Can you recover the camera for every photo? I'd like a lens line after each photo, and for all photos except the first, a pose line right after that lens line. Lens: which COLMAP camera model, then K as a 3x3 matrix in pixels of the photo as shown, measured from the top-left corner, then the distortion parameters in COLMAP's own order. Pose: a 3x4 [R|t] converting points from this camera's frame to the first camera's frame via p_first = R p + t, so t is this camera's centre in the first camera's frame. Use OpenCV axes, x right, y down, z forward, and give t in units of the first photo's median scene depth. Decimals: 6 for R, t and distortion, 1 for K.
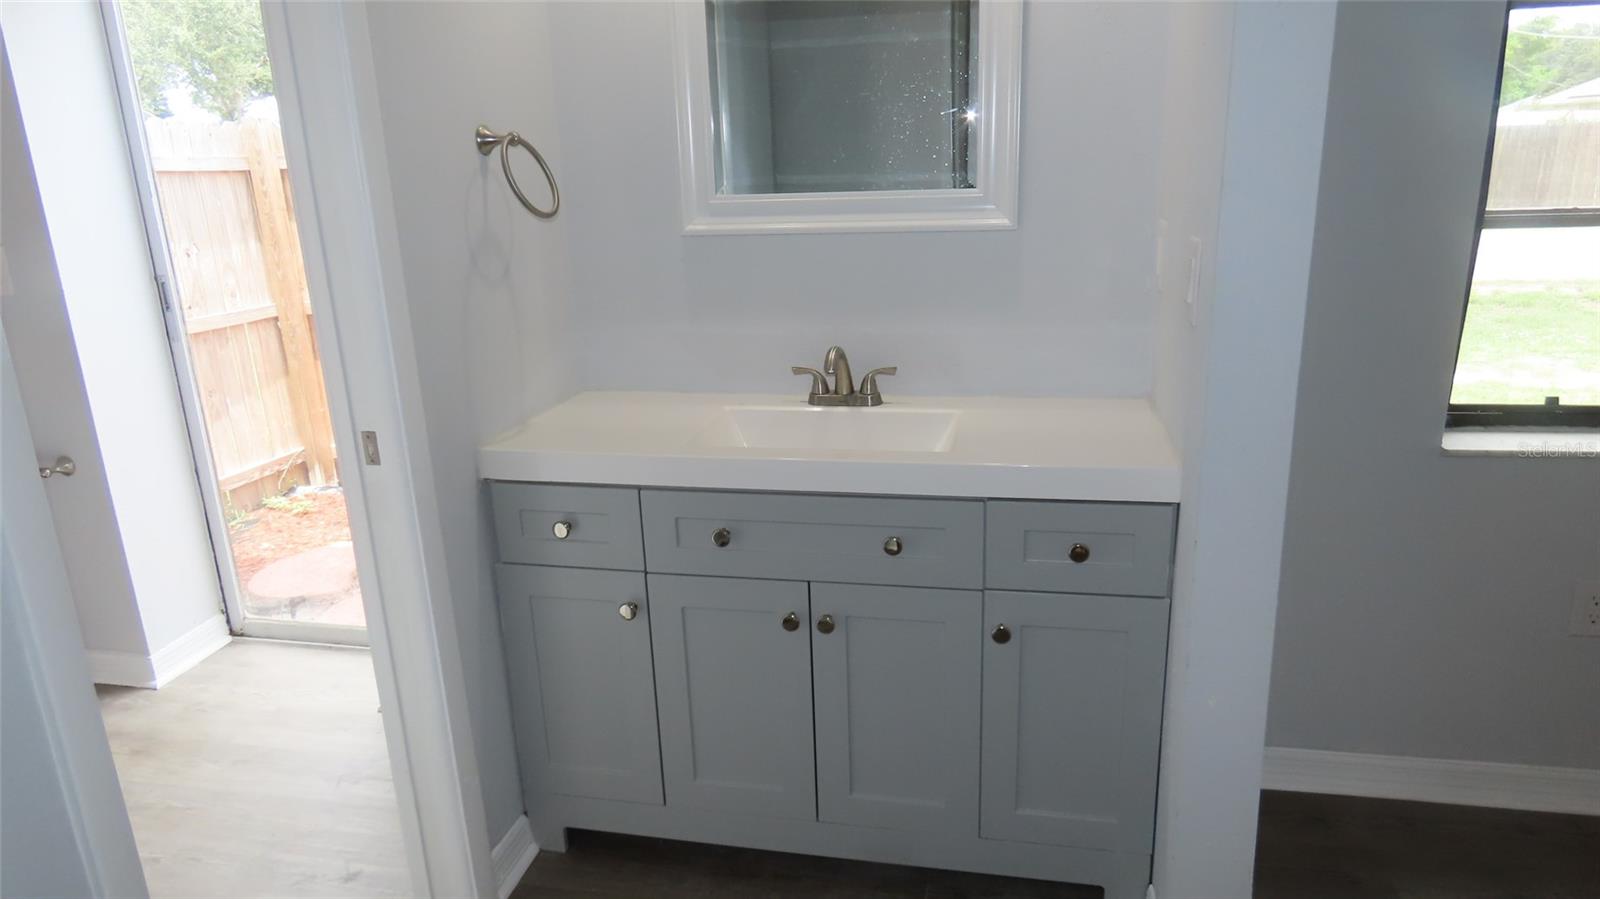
lens RADIAL K [[1027.6, 0, 795.6], [0, 1027.6, 449.4], [0, 0, 1]] dist [-0.001180, 0.001923]
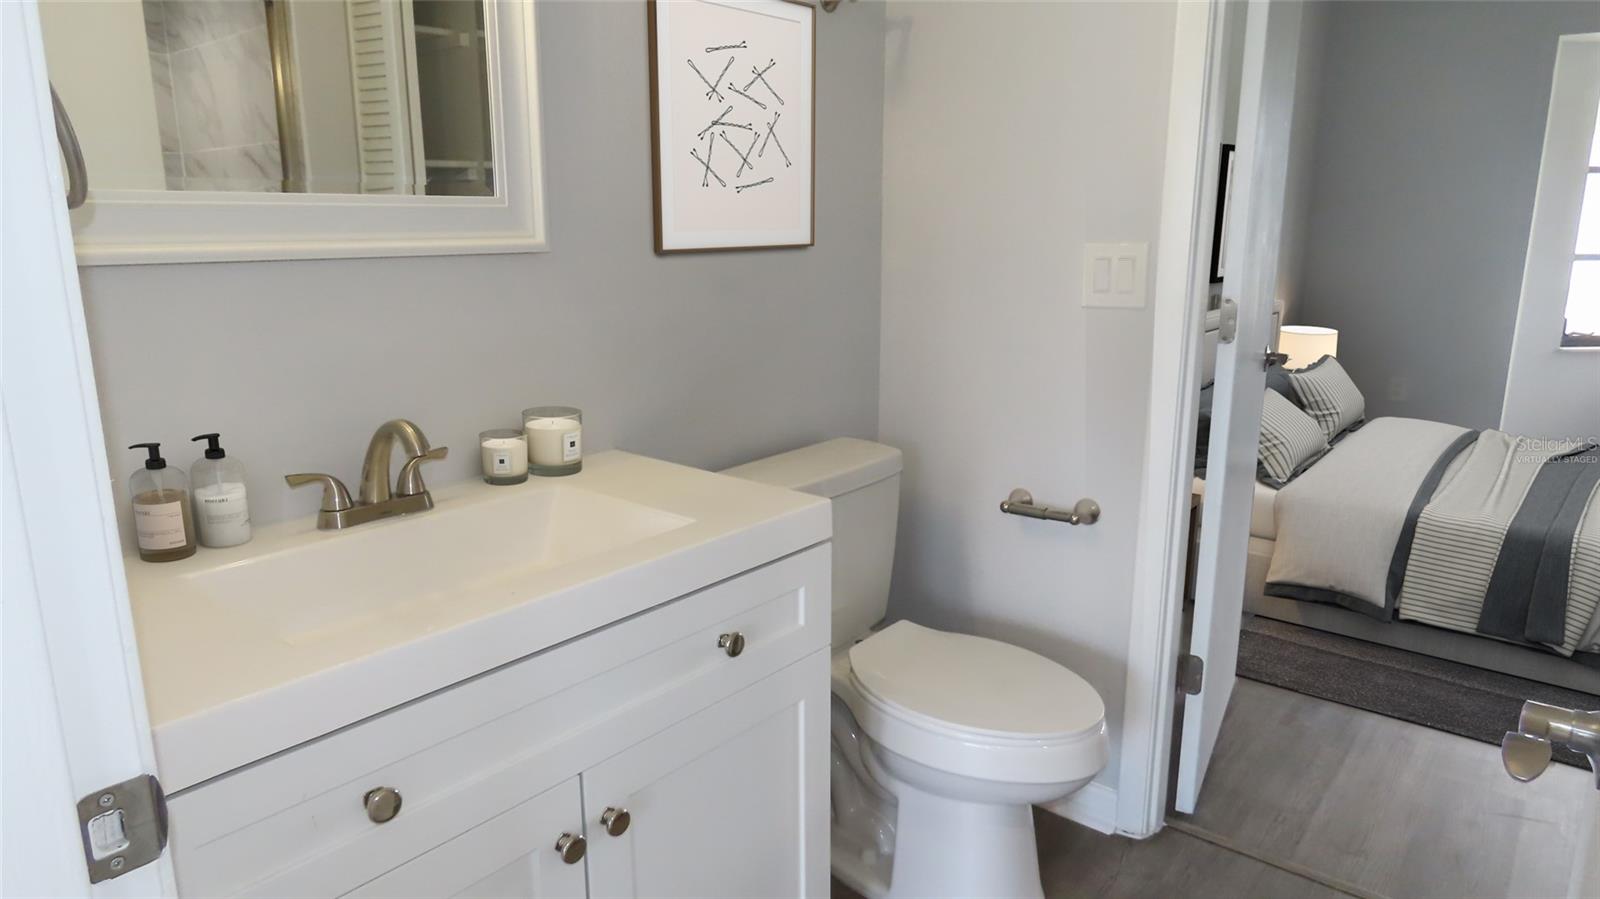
lens RADIAL K [[1010.0, 0, 800.0], [0, 1010.0, 449.5], [0, 0, 1]] dist [-0.007134, 0.002004]
pose [[0.462280, -0.157324, 0.872666, -0.384784], [0.234251, 0.970841, 0.050933, -0.057270], [-0.855233, 0.180878, 0.485654, 0.471137]]
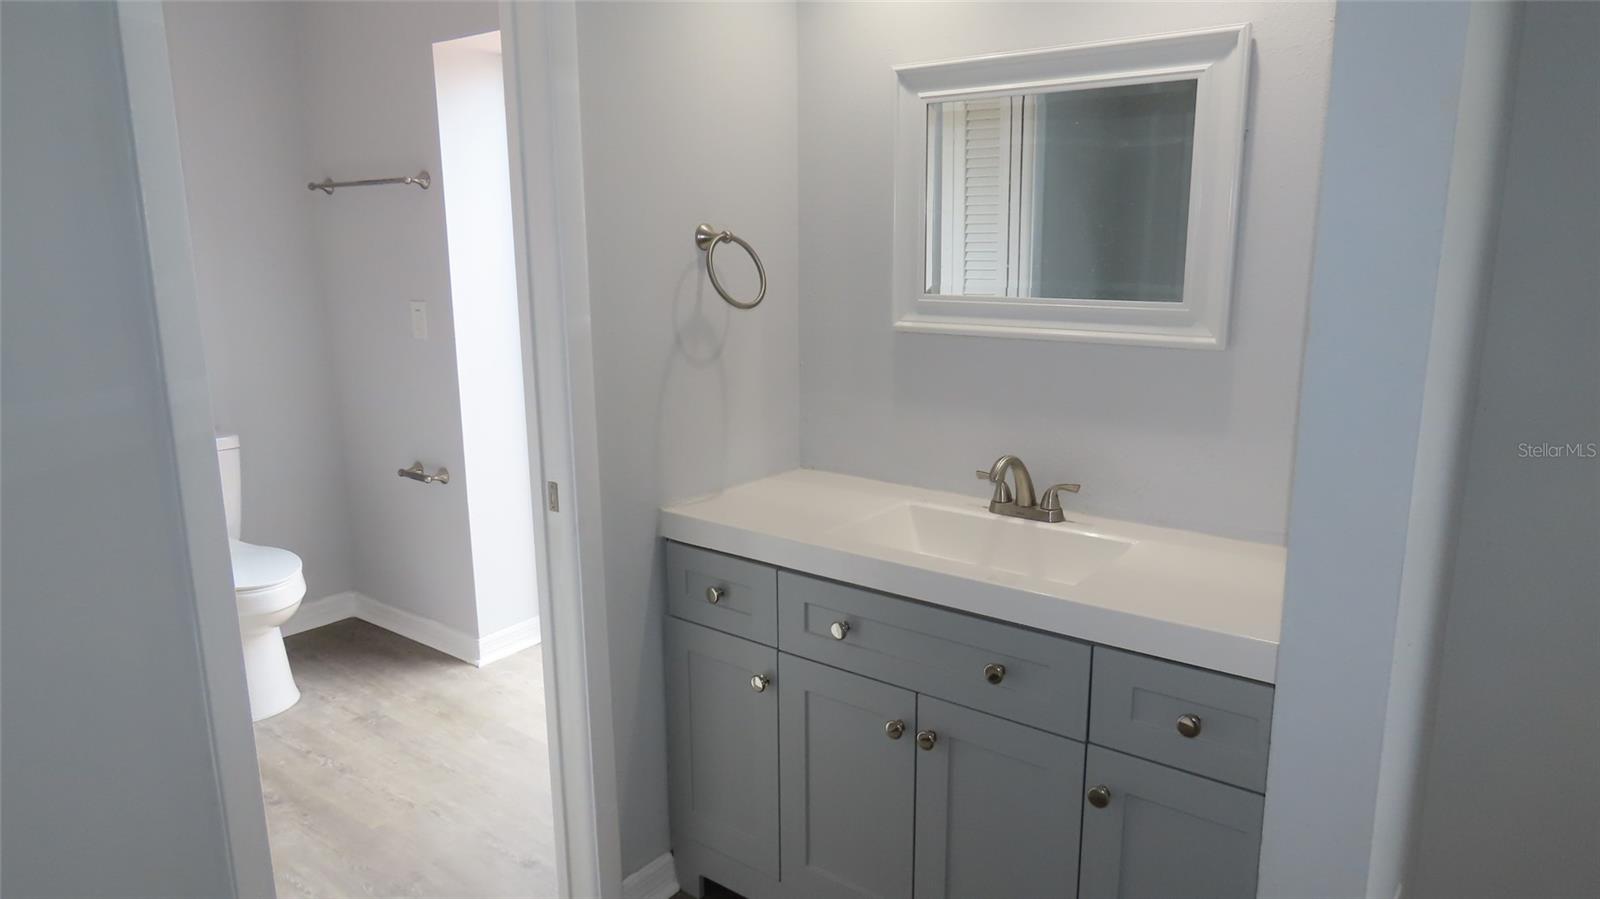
lens RADIAL K [[1010.0, 0, 800.0], [0, 1010.0, 449.5], [0, 0, 1]] dist [-0.007134, 0.002004]
pose [[0.904446, 0.115056, -0.410780, 0.242053], [-0.142953, 0.989010, -0.037736, -0.040593], [0.401924, 0.092853, 0.910953, 0.055305]]
